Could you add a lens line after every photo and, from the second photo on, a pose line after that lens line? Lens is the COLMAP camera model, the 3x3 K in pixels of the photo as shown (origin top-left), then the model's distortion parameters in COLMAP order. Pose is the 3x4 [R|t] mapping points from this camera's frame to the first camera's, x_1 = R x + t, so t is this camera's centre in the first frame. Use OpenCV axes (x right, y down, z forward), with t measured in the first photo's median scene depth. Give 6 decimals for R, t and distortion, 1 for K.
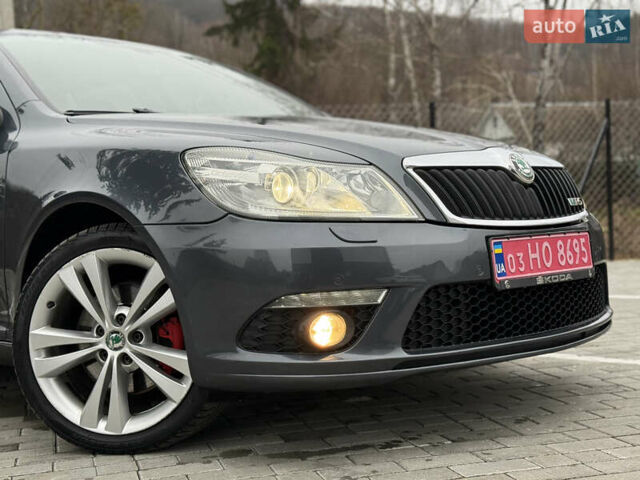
lens RADIAL K [[946.9, 0, 320.0], [0, 946.9, 240.0], [0, 0, 1]] dist [0.091483, 0.041735]
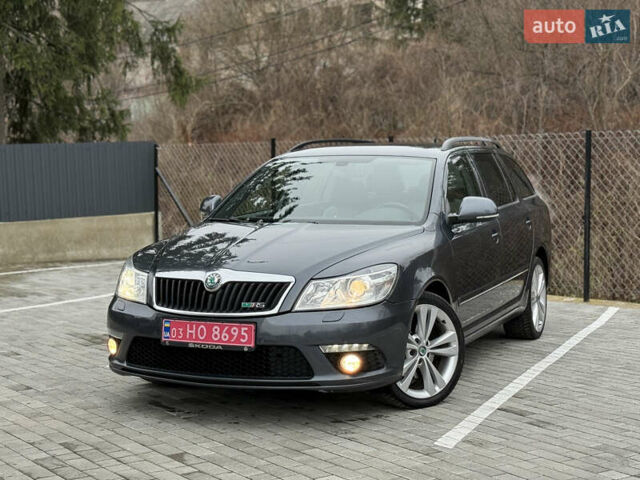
lens RADIAL K [[1133.7, 0, 320.0], [0, 1133.7, 240.0], [0, 0, 1]] dist [0.039700, 0.266964]
pose [[0.341338, 0.110883, -0.933377, 2.346925], [-0.030743, 0.993803, 0.106819, -0.403357], [0.939438, -0.007767, 0.342632, 0.476666]]
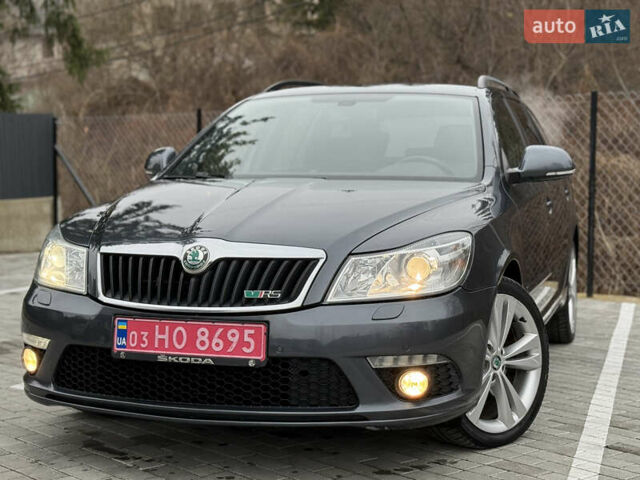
lens RADIAL K [[1133.7, 0, 320.0], [0, 1133.7, 240.0], [0, 0, 1]] dist [0.039700, 0.266964]
pose [[0.433404, 0.107992, -0.894706, 1.550993], [-0.041955, 0.994136, 0.099670, -0.250266], [0.900223, -0.005660, 0.435393, 0.561214]]
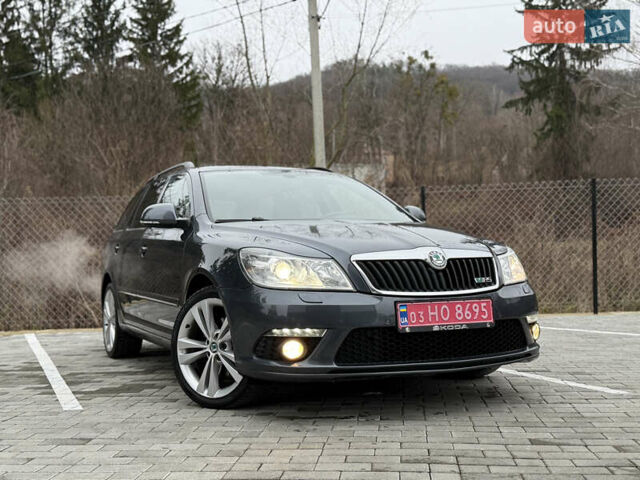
lens RADIAL K [[757.4, 0, 319.8], [0, 757.4, 233.6], [0, 0, 1]] dist [0.088176, -0.020987]
pose [[0.931517, 0.011854, -0.363504, 0.523455], [-0.028283, 0.998803, -0.039905, -0.065197], [0.362596, 0.047453, 0.930738, -0.332214]]
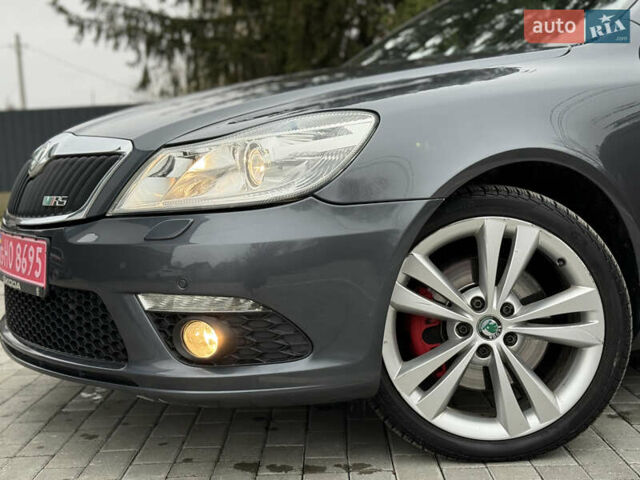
lens RADIAL K [[946.9, 0, 320.0], [0, 946.9, 240.0], [0, 0, 1]] dist [0.091483, 0.041735]
pose [[-0.275480, 0.144978, -0.950312, 1.060030], [0.029072, 0.989366, 0.142509, -0.126118], [0.960867, 0.011631, -0.276766, 1.572487]]
